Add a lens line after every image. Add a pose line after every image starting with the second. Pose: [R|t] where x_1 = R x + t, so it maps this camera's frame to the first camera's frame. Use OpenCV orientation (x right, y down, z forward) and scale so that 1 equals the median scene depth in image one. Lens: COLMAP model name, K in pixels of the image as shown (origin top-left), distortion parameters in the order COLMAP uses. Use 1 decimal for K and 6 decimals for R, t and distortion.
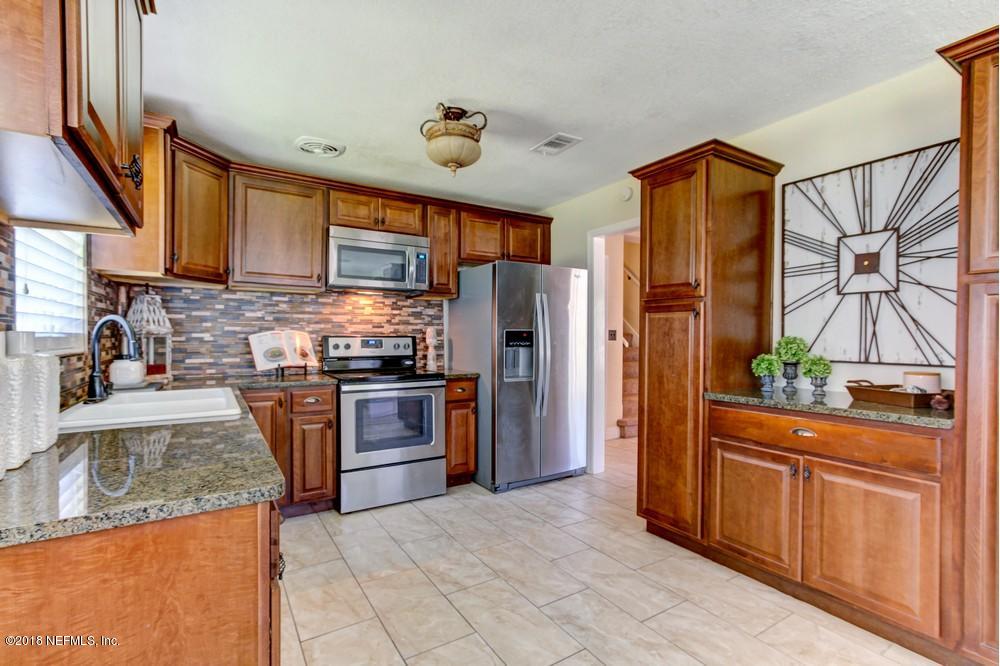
lens RADIAL K [[459.1, 0, 496.4], [0, 459.1, 339.5], [0, 0, 1]] dist [-0.012958, 0.008071]
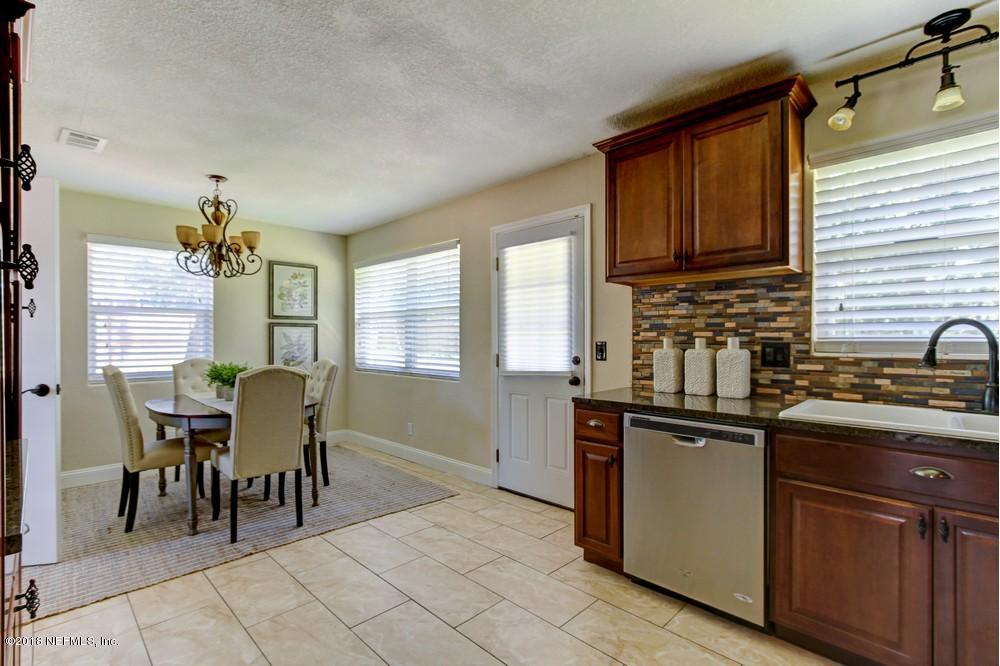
lens RADIAL K [[459.1, 0, 496.4], [0, 459.1, 339.5], [0, 0, 1]] dist [-0.012958, 0.008071]
pose [[-0.973051, 0.000211, -0.230591, 0.148932], [-0.002525, 0.999930, 0.011572, -0.010644], [0.230577, 0.011843, -0.972982, 0.938660]]
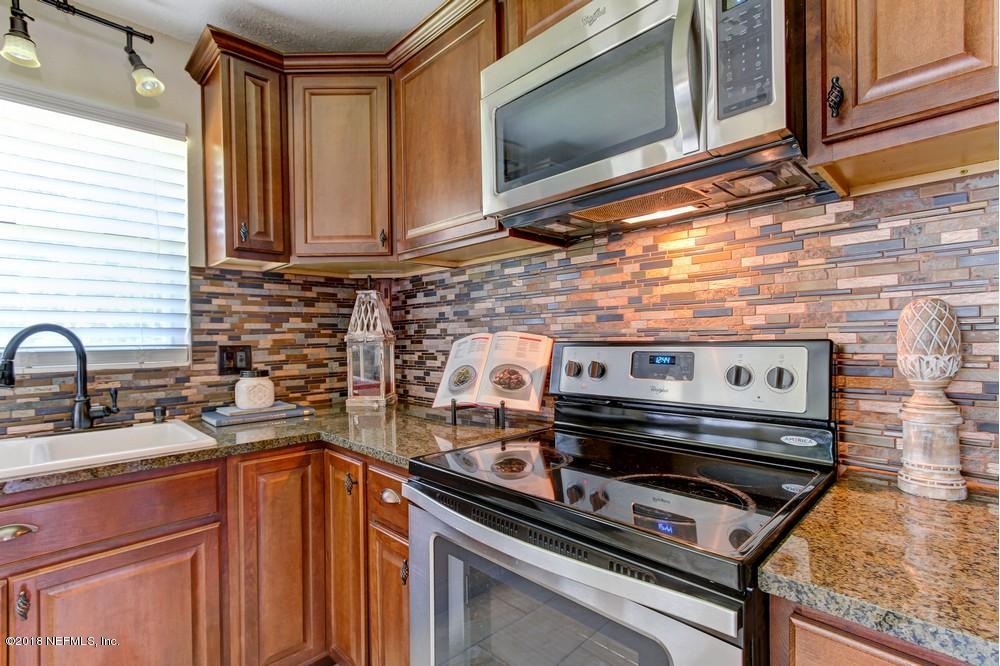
lens RADIAL K [[459.1, 0, 496.4], [0, 459.1, 339.5], [0, 0, 1]] dist [-0.012958, 0.008071]
pose [[0.217596, -0.002765, -0.976035, 0.032739], [0.009388, 0.999956, -0.000740, -0.010734], [0.975994, -0.009002, 0.217613, 0.878732]]
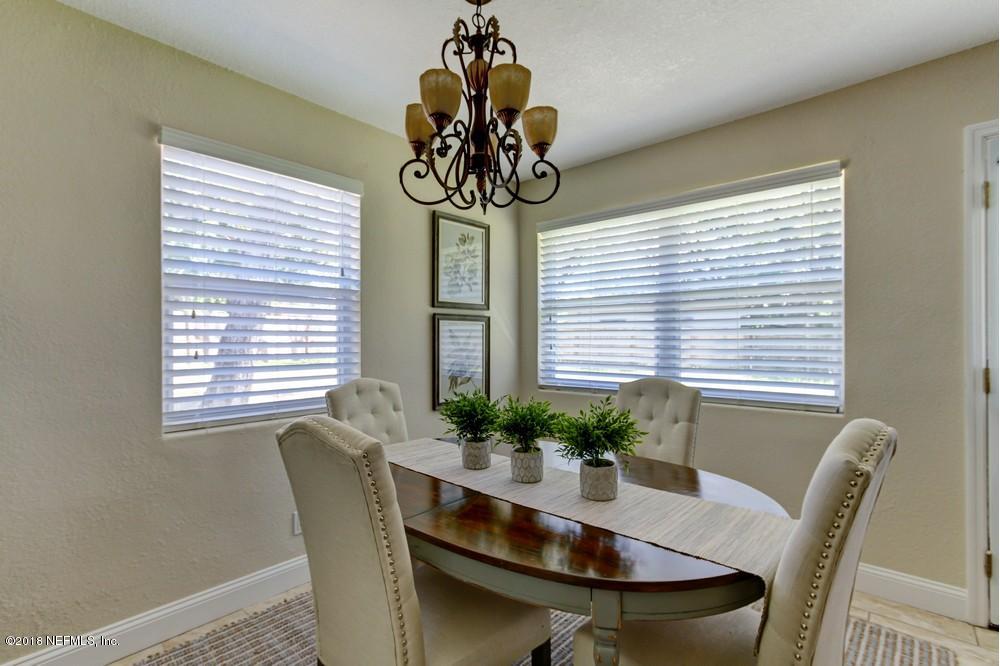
lens RADIAL K [[459.1, 0, 496.4], [0, 459.1, 339.5], [0, 0, 1]] dist [-0.012958, 0.008071]
pose [[-0.960296, 0.002795, -0.278969, 0.630524], [0.000167, 0.999955, 0.009445, -0.004159], [0.278983, 0.009024, -0.960254, 0.256553]]
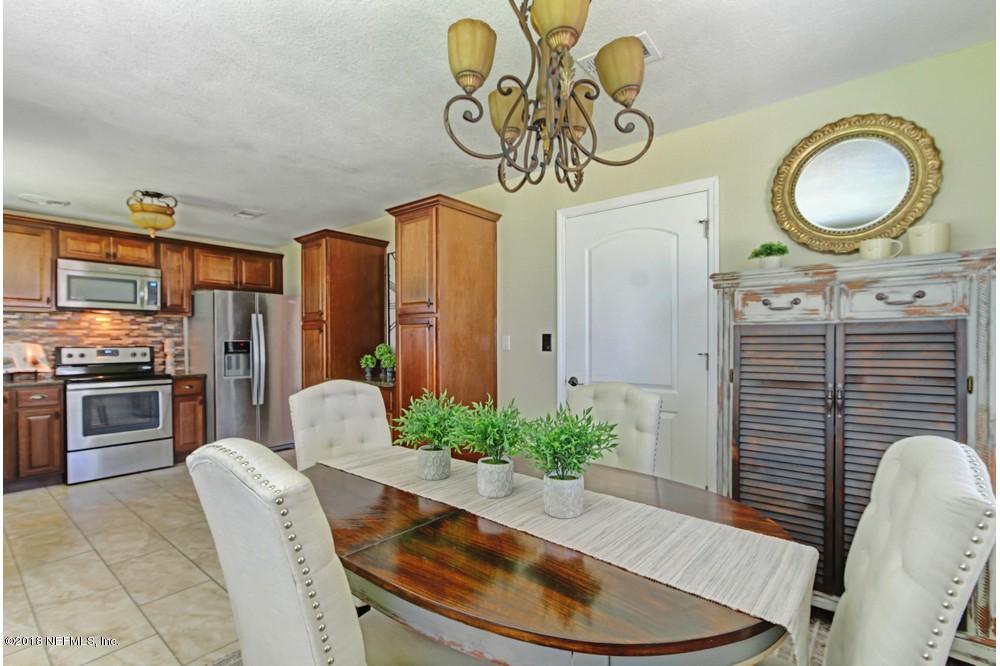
lens RADIAL K [[464.8, 0, 489.2], [0, 464.8, 346.8], [0, 0, 1]] dist [-0.000587, 0.007728]
pose [[0.951769, -0.012332, 0.306568, 0.349808], [0.013017, 0.999915, -0.000190, 0.006819], [-0.306540, 0.004171, 0.951849, -0.556396]]
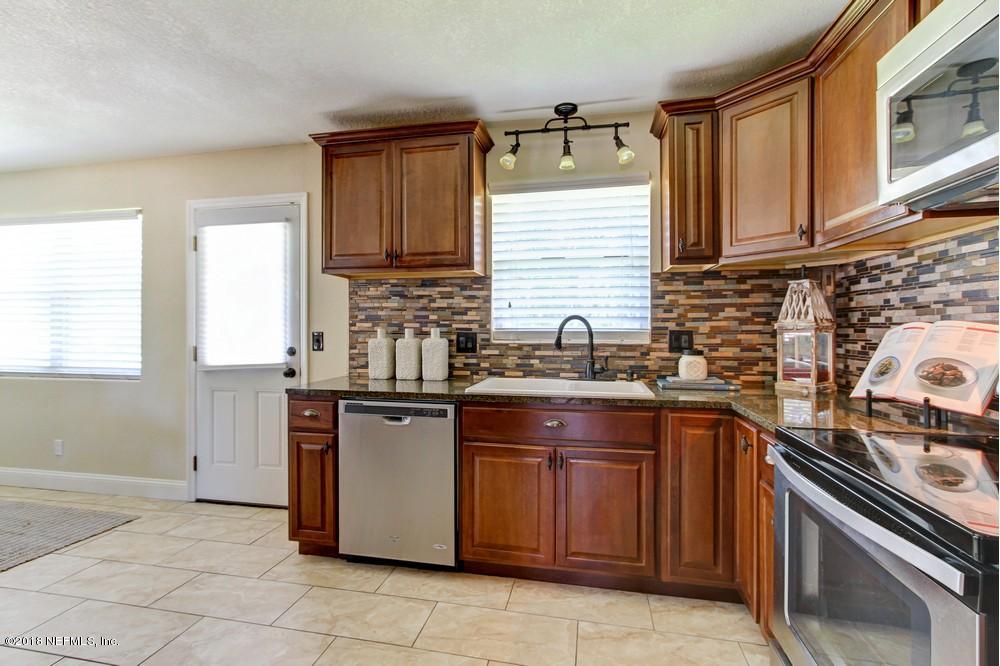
lens RADIAL K [[467.3, 0, 494.2], [0, 467.3, 327.6], [0, 0, 1]] dist [-0.012650, 0.008465]
pose [[-0.692321, -0.002811, -0.721584, 0.161704], [-0.008032, 0.999960, 0.003811, -0.011383], [0.721545, 0.008434, -0.692317, 0.991228]]
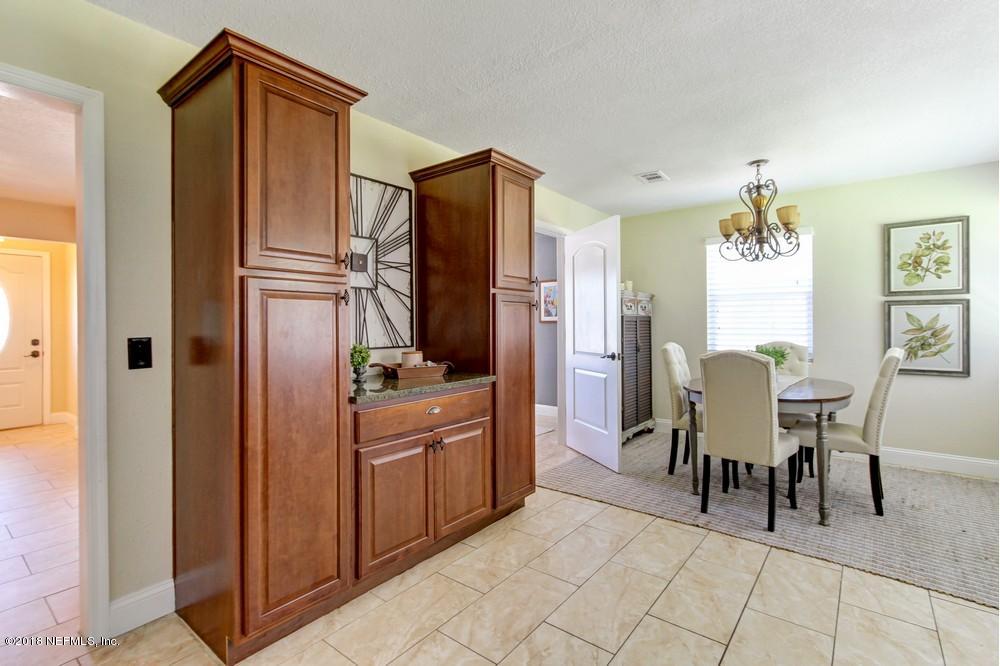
lens RADIAL K [[473.0, 0, 495.9], [0, 473.0, 318.5], [0, 0, 1]] dist [0.000492, 0.000018]
pose [[-0.333606, 0.006495, 0.942690, -0.289116], [0.014048, 0.999899, -0.001918, -0.012257], [-0.942608, 0.012603, -0.333663, 0.720610]]
